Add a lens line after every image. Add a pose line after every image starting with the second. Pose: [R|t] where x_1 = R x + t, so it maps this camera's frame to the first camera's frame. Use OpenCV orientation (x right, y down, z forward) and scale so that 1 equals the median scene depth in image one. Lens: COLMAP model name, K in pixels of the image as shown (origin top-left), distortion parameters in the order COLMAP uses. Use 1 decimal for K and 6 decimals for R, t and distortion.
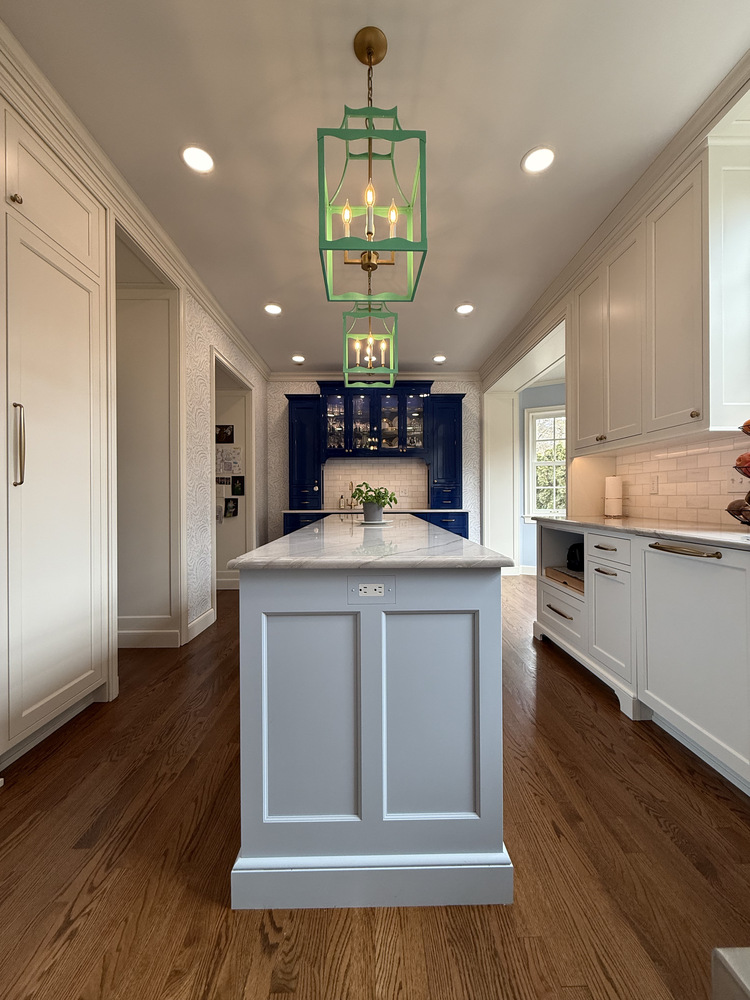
lens RADIAL K [[397.4, 0, 375.3], [0, 397.4, 497.6], [0, 0, 1]] dist [0.000346, 0.000132]
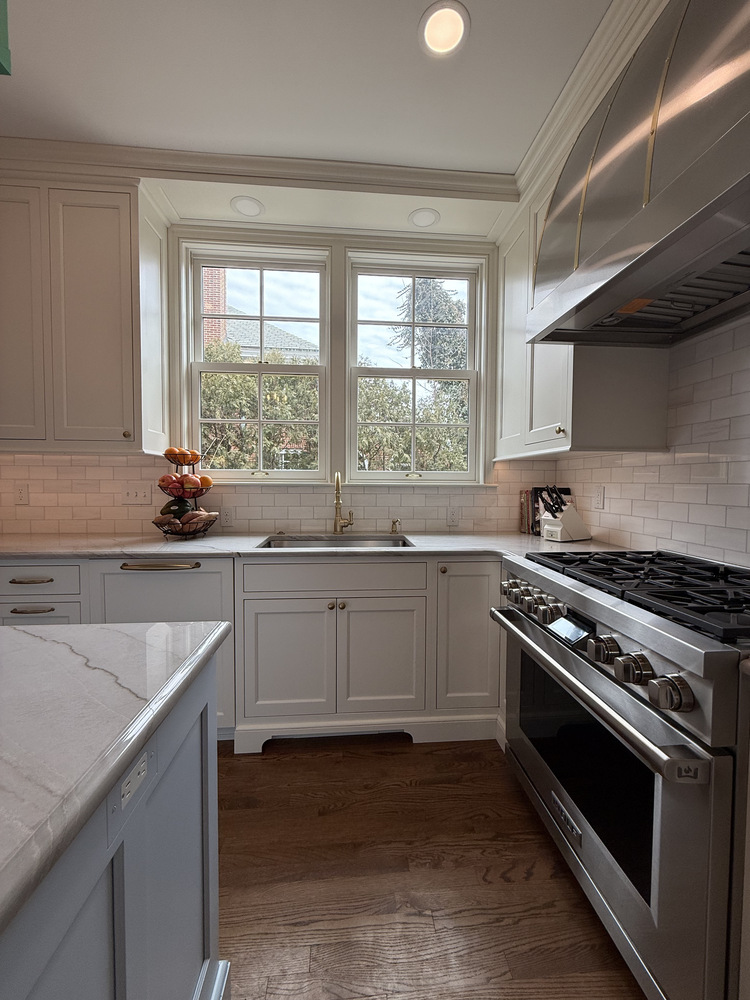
lens RADIAL K [[397.4, 0, 375.3], [0, 397.4, 497.6], [0, 0, 1]] dist [0.000346, 0.000132]
pose [[-0.068450, -0.034011, 0.997075, -0.209422], [-0.005940, 0.999415, 0.033683, -0.057576], [-0.997637, -0.003617, -0.068612, 0.293098]]
